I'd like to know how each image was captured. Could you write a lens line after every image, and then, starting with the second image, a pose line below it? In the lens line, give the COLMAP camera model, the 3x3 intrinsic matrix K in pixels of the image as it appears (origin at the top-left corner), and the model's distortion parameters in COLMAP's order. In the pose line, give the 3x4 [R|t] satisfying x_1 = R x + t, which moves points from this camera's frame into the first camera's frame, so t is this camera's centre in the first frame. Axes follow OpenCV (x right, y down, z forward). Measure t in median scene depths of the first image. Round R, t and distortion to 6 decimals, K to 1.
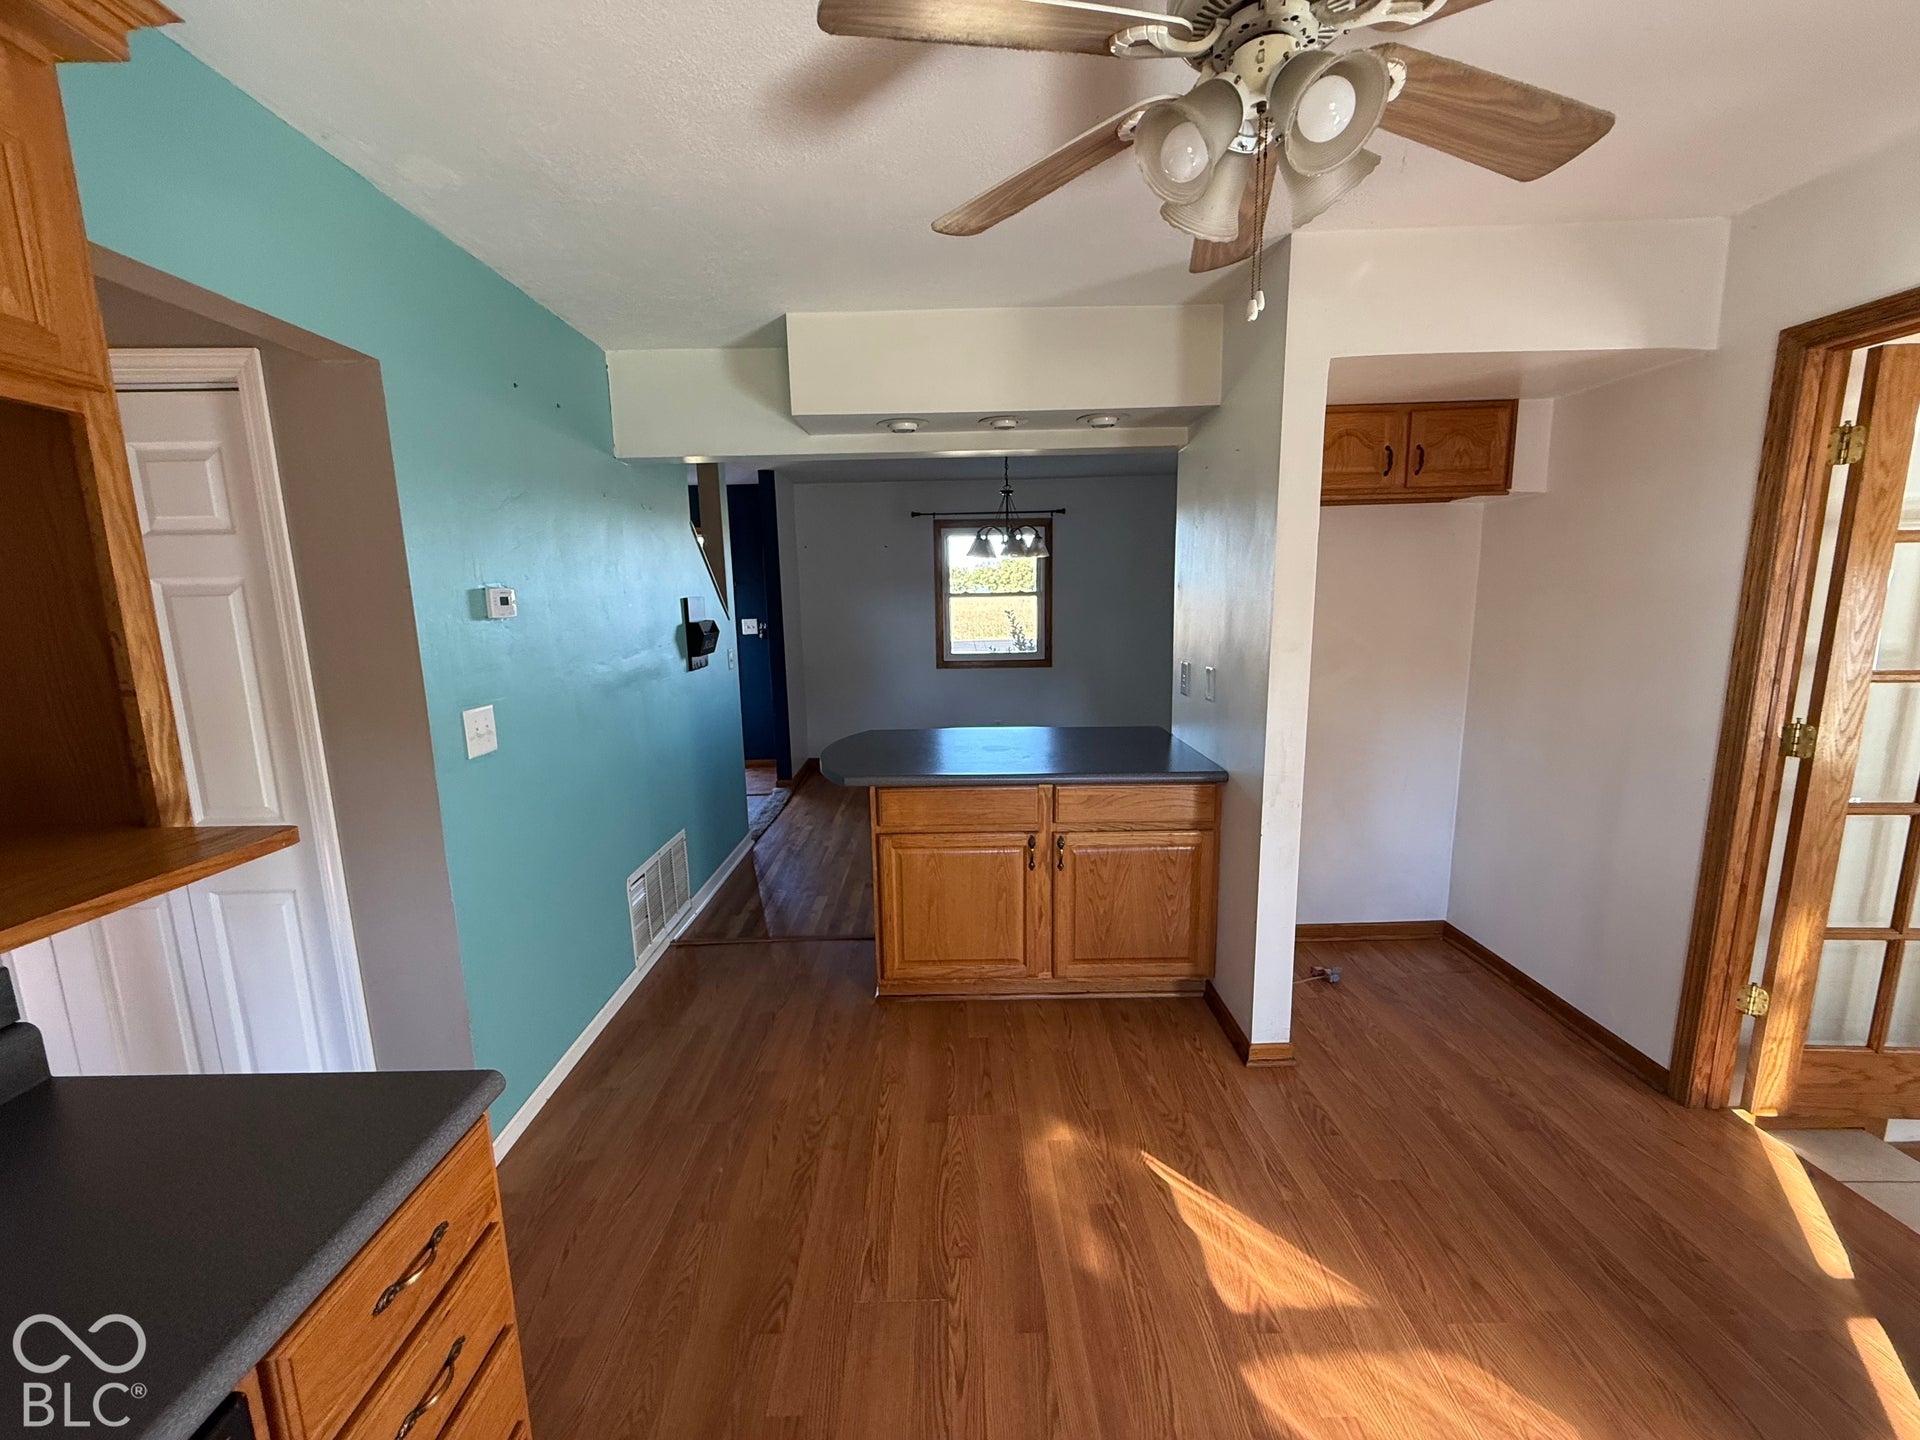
lens RADIAL K [[764.1, 0, 955.9], [0, 764.1, 721.8], [0, 0, 1]] dist [0.000504, -0.000324]
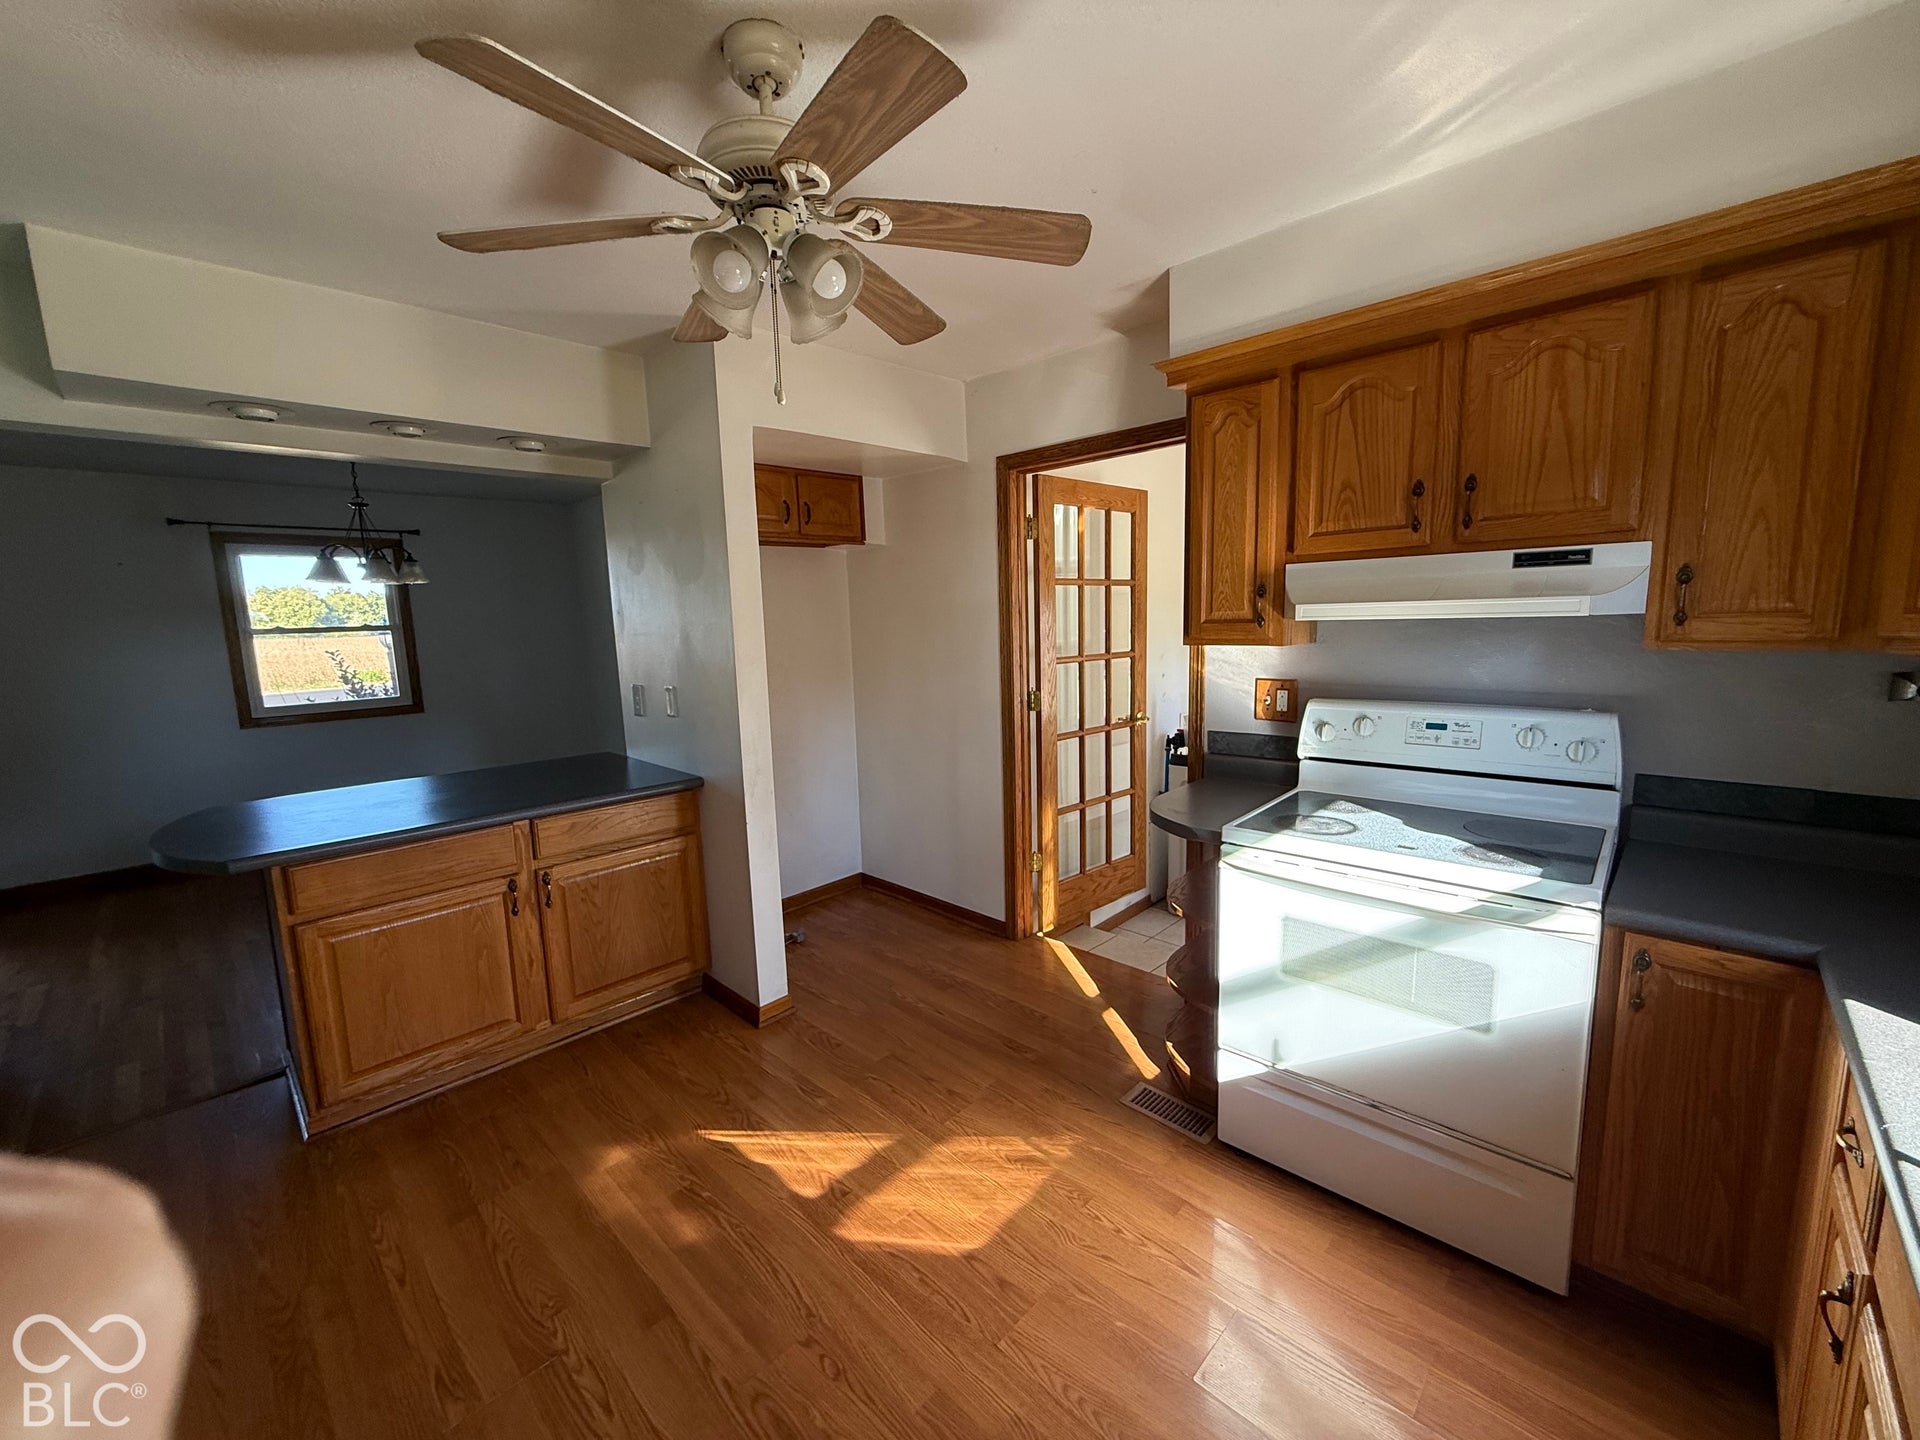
lens RADIAL K [[764.1, 0, 955.9], [0, 764.1, 721.8], [0, 0, 1]] dist [0.000504, -0.000324]
pose [[0.700949, -0.101355, 0.705973, -0.185882], [0.133543, 0.990996, 0.009682, 0.027801], [-0.700597, 0.087491, 0.708173, -0.058367]]
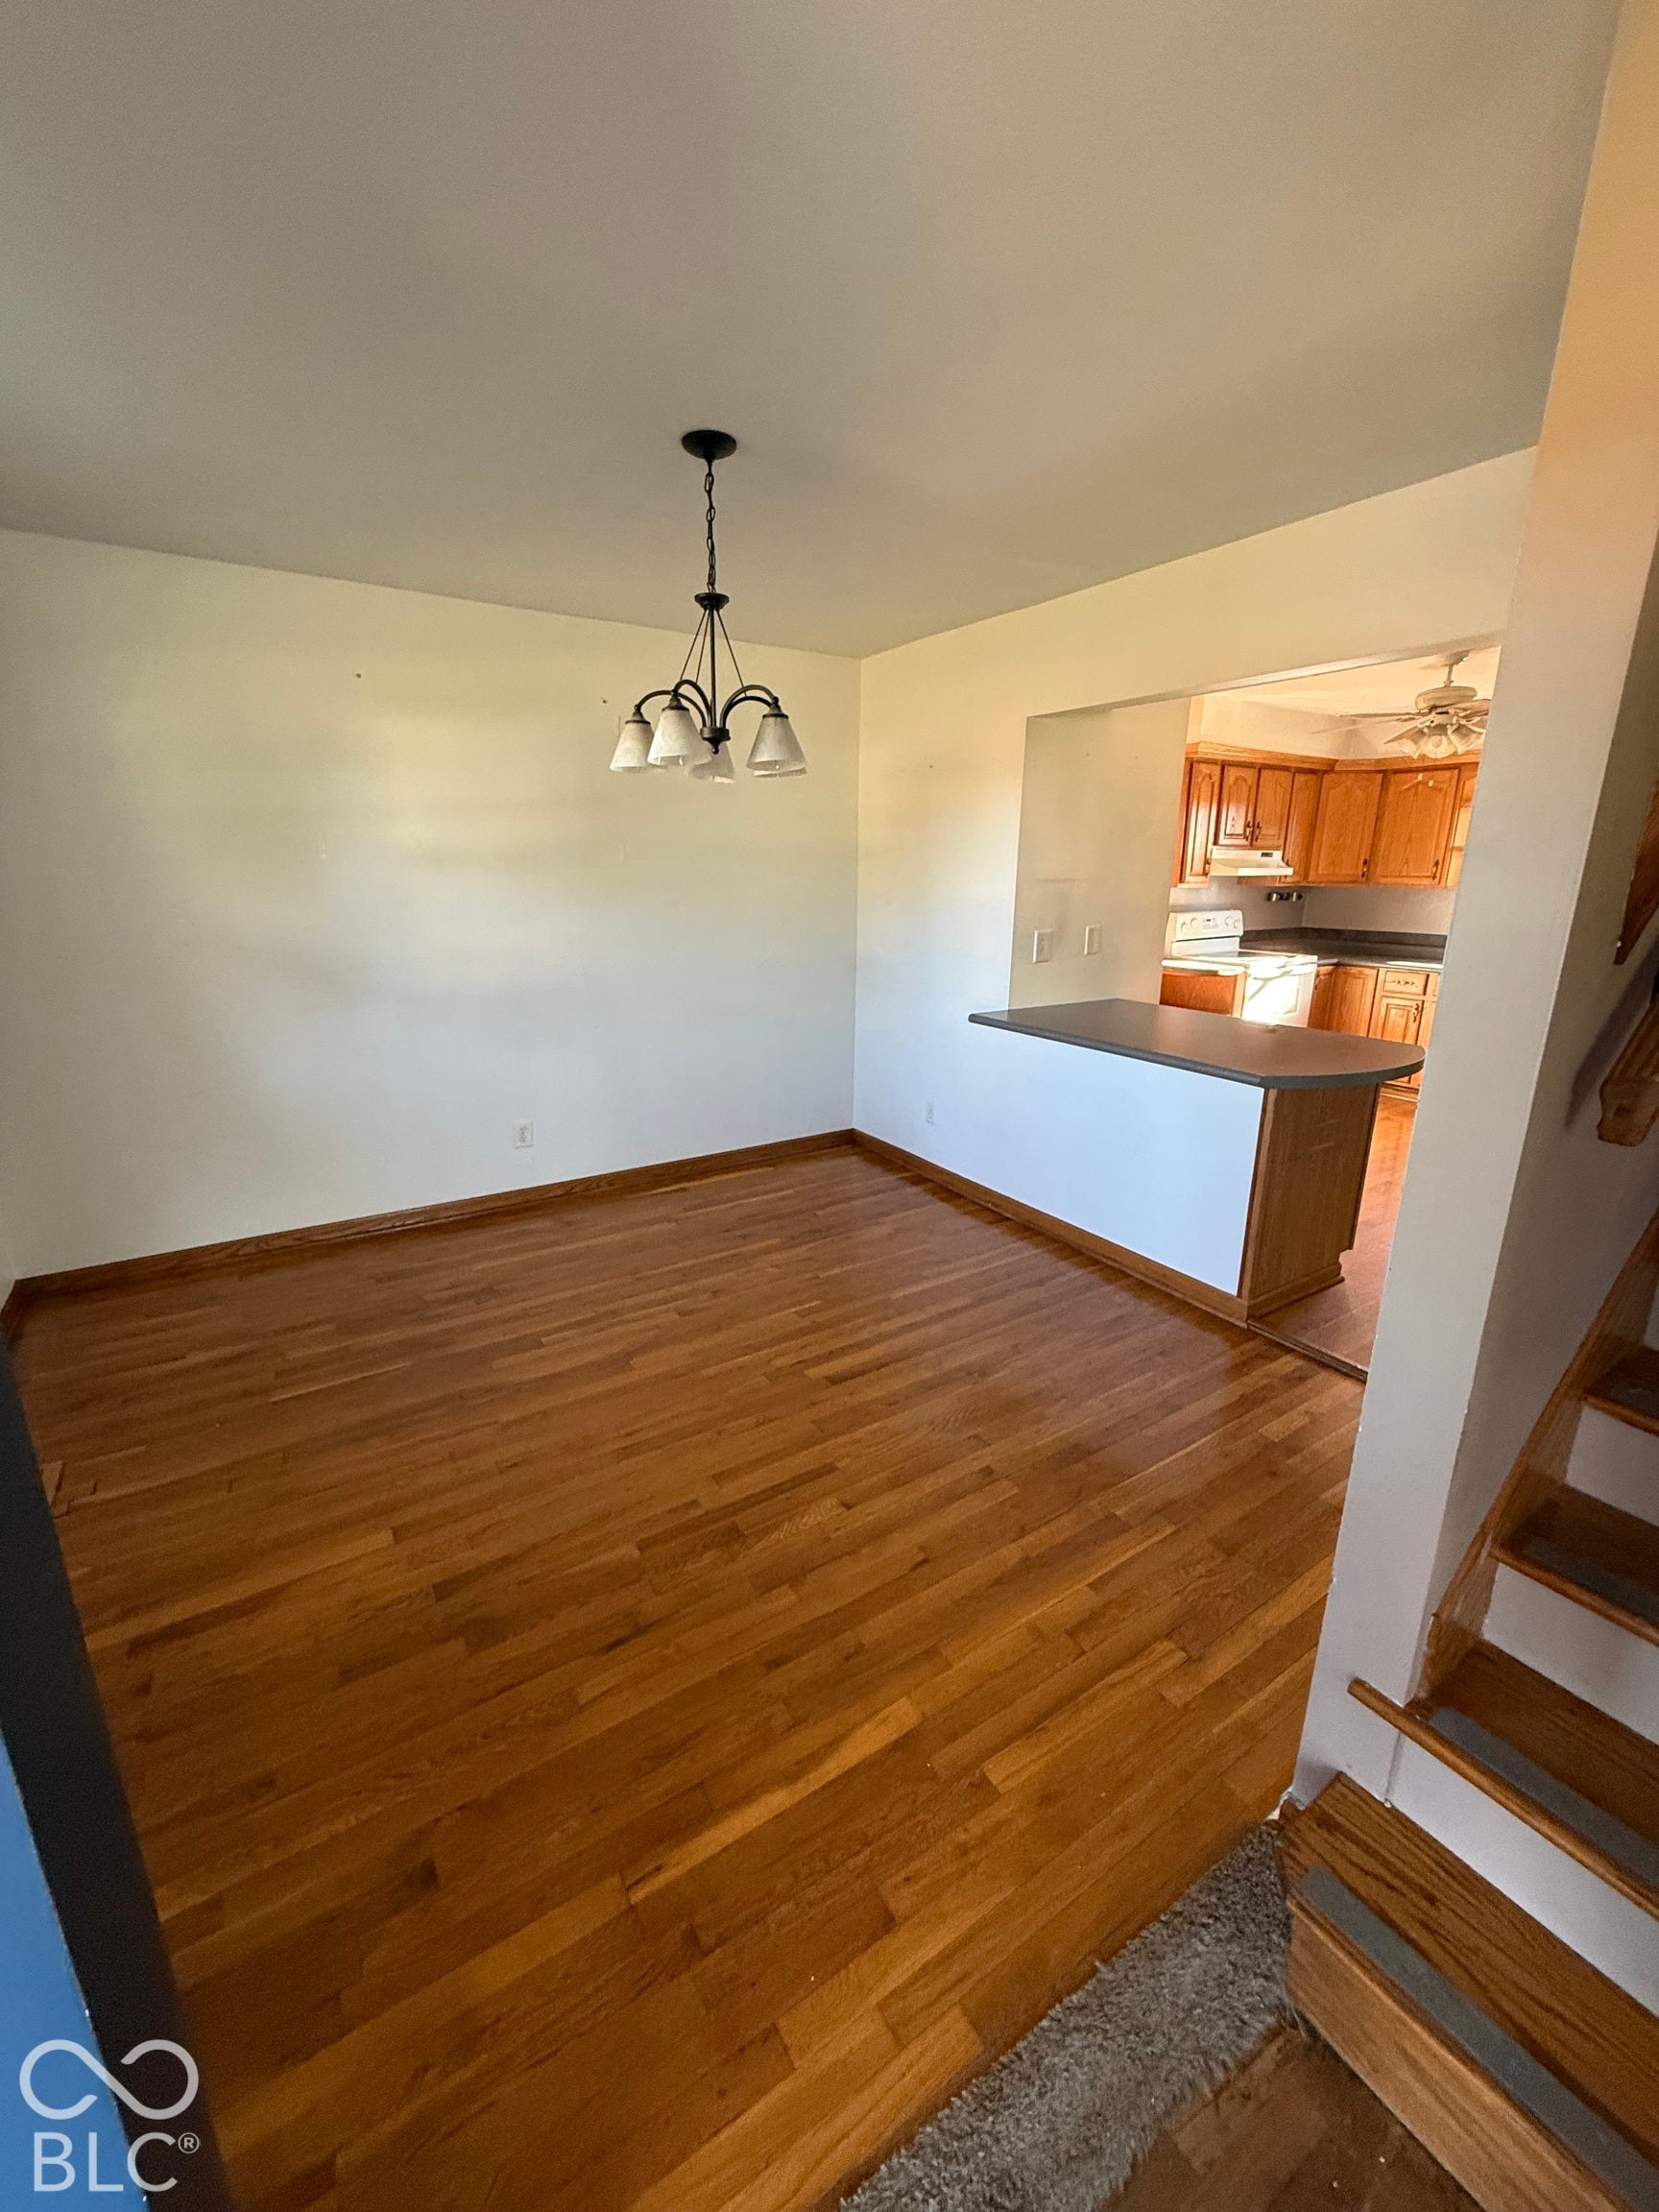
lens RADIAL K [[880.3, 0, 829.5], [0, 880.3, 1106.0], [0, 0, 1]] dist [0.000504, -0.000324]
pose [[-0.528830, -0.209134, 0.822558, -0.817345], [0.147181, 0.931885, 0.331554, -0.408208], [-0.835868, 0.296401, -0.462028, 2.552074]]
